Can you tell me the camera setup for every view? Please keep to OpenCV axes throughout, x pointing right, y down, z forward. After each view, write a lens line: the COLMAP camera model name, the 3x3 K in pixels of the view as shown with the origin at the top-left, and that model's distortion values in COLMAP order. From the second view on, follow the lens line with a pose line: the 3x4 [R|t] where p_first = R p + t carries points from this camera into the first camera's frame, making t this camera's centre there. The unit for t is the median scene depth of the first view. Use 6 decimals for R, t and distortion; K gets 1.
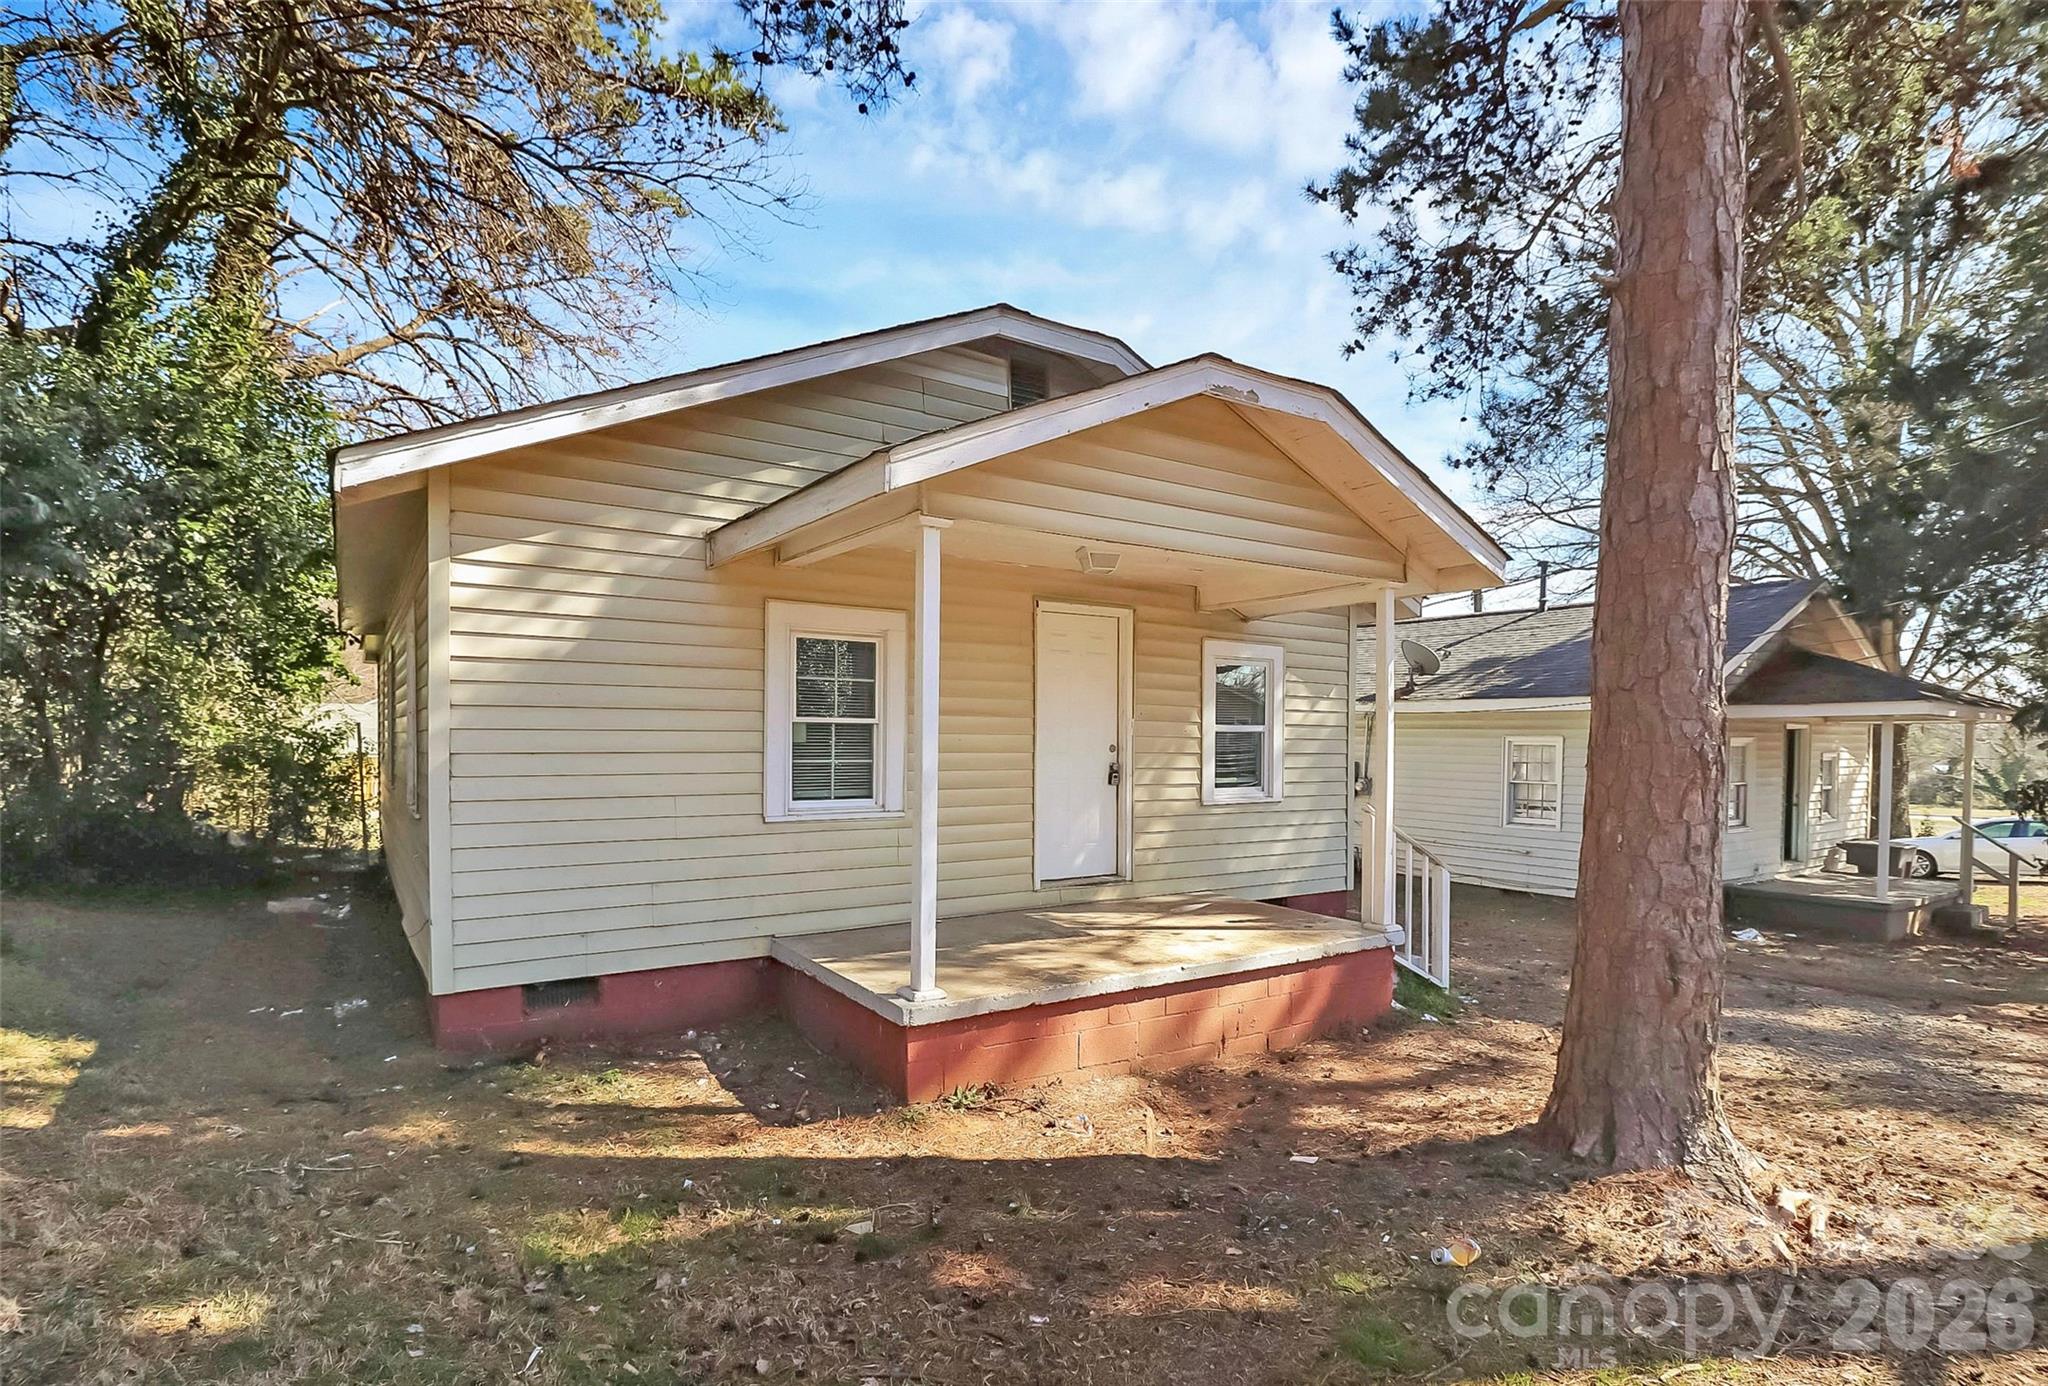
lens RADIAL K [[991.6, 0, 1021.1], [0, 991.6, 748.4], [0, 0, 1]] dist [-0.002360, -0.011367]
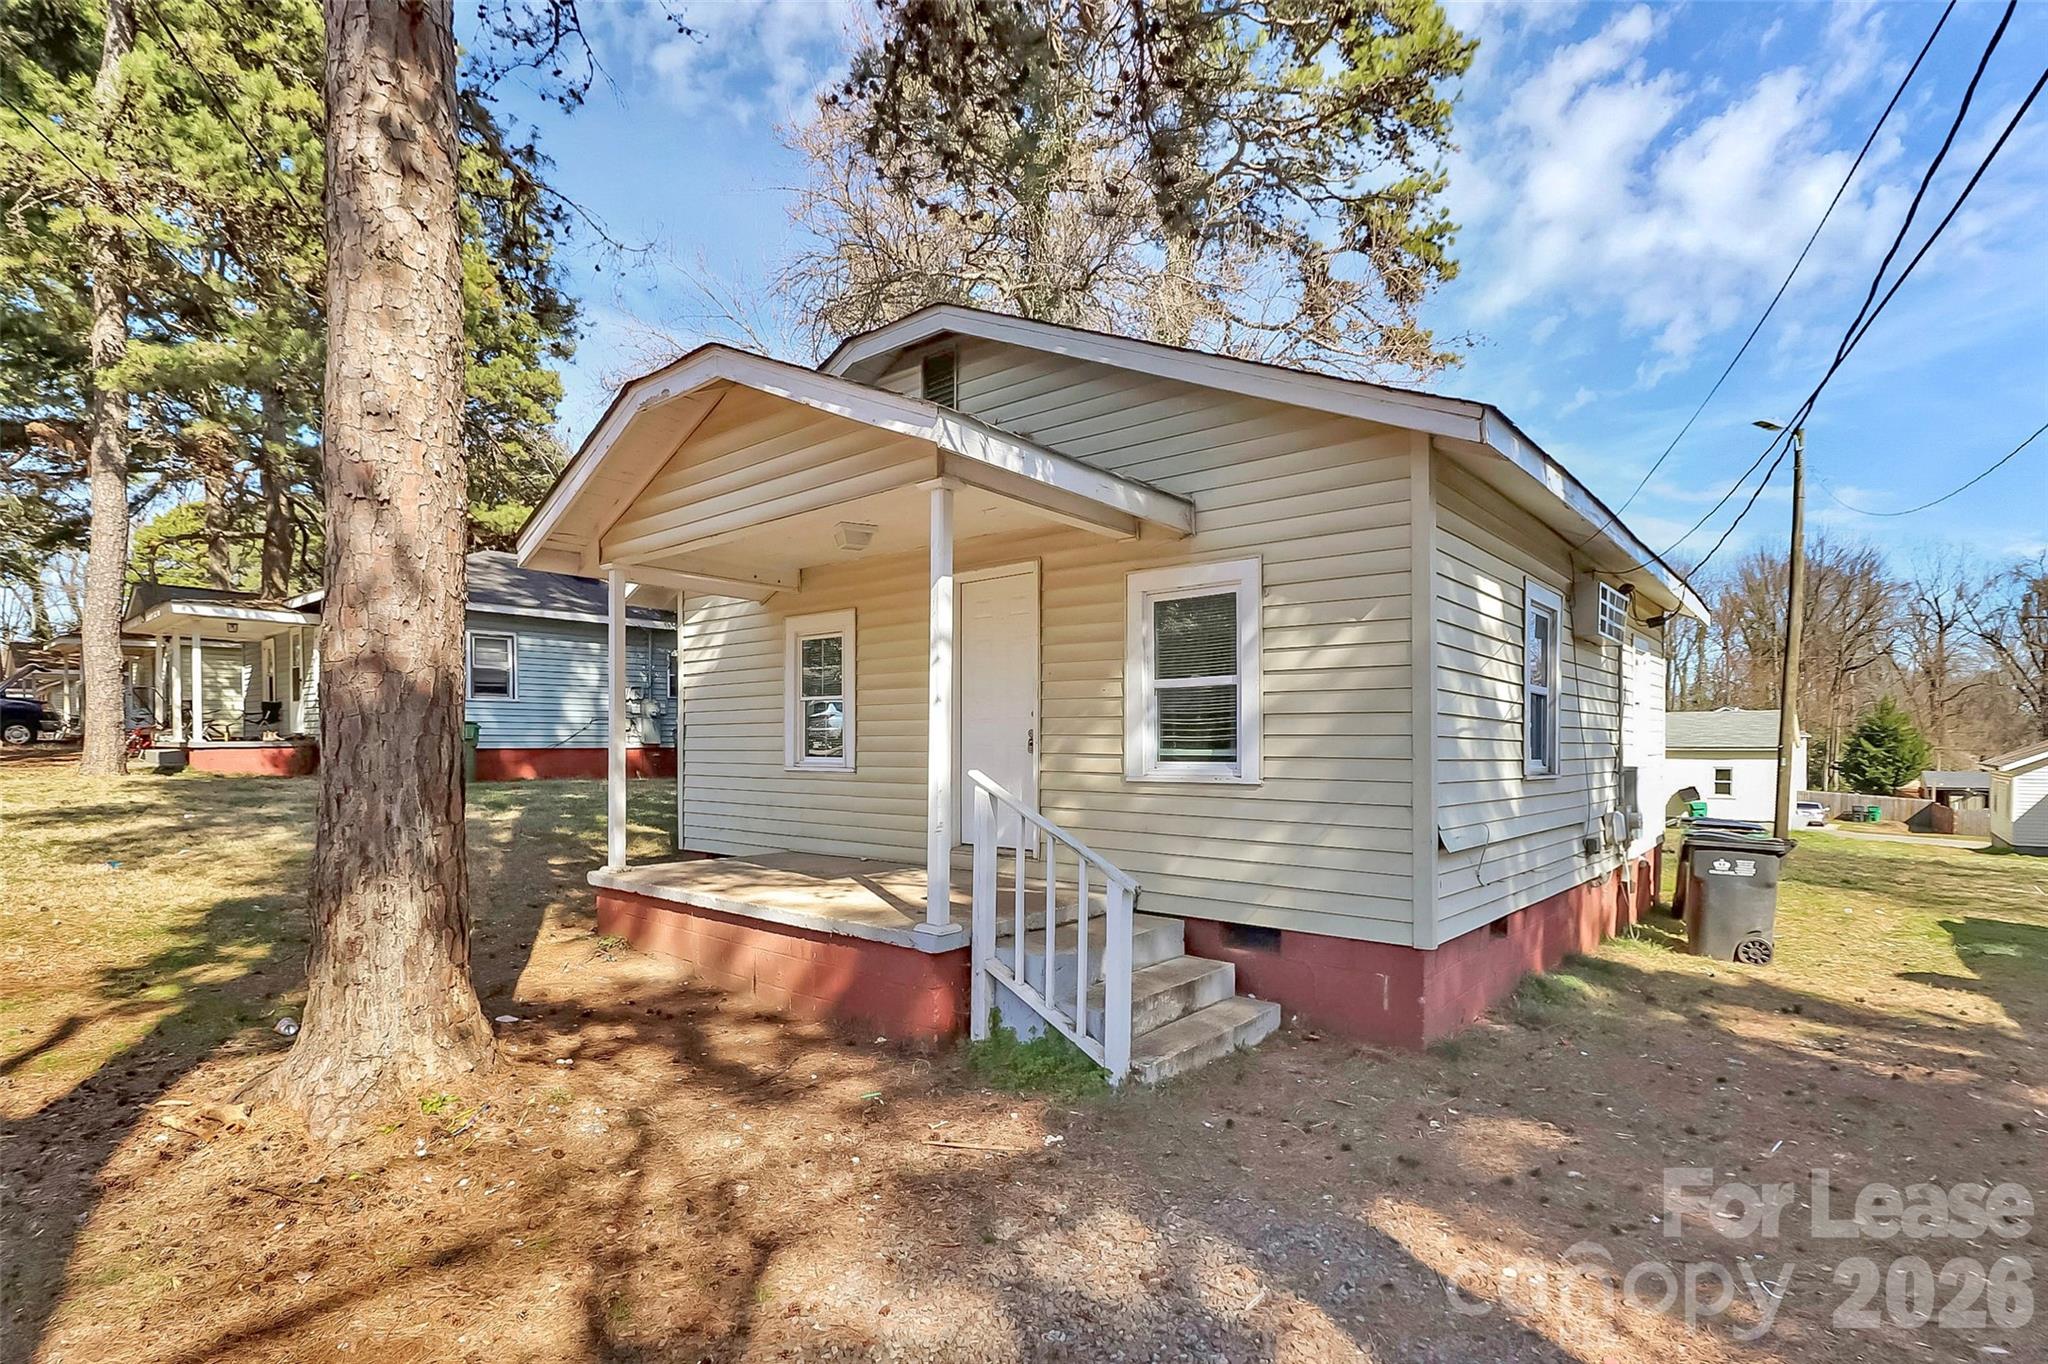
lens RADIAL K [[992.4, 0, 1031.5], [0, 992.4, 743.9], [0, 0, 1]] dist [-0.003735, -0.010635]
pose [[0.280477, -0.009931, -0.959809, 1.241774], [-0.009671, 0.999866, -0.013172, 0.051017], [0.959812, 0.012976, 0.280343, 0.940304]]
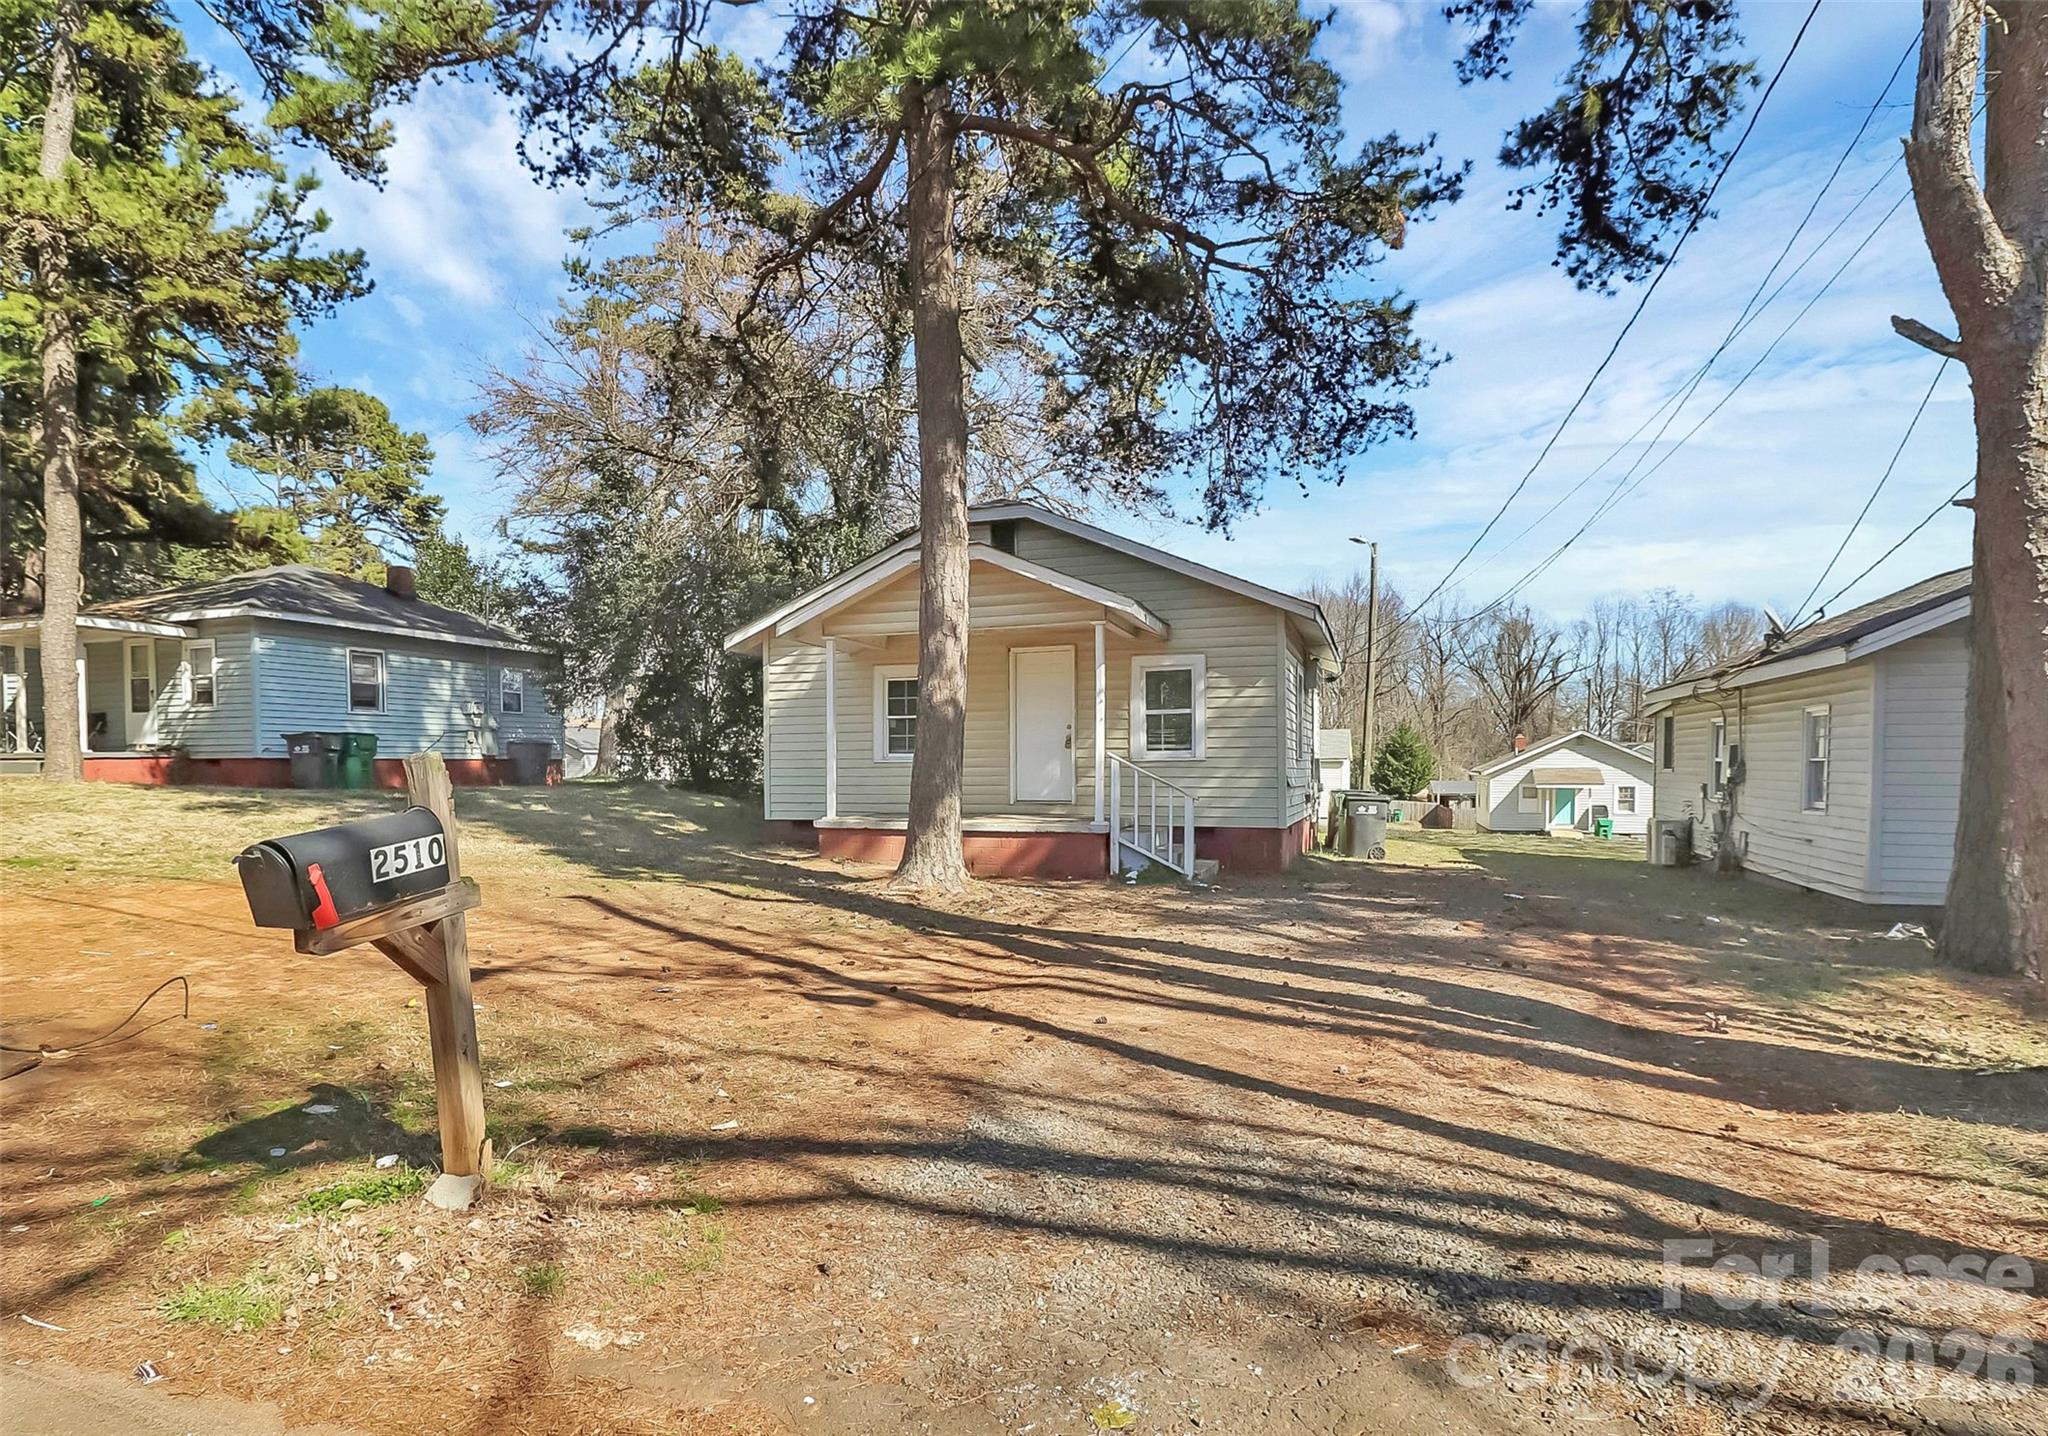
lens RADIAL K [[1089.2, 0, 994.5], [0, 1089.2, 771.8], [0, 0, 1]] dist [0.005730, -0.015578]
pose [[0.599720, -0.008216, -0.800168, 1.933760], [0.002709, 0.999962, -0.008237, 0.118300], [0.800205, 0.002772, 0.599720, -0.293131]]
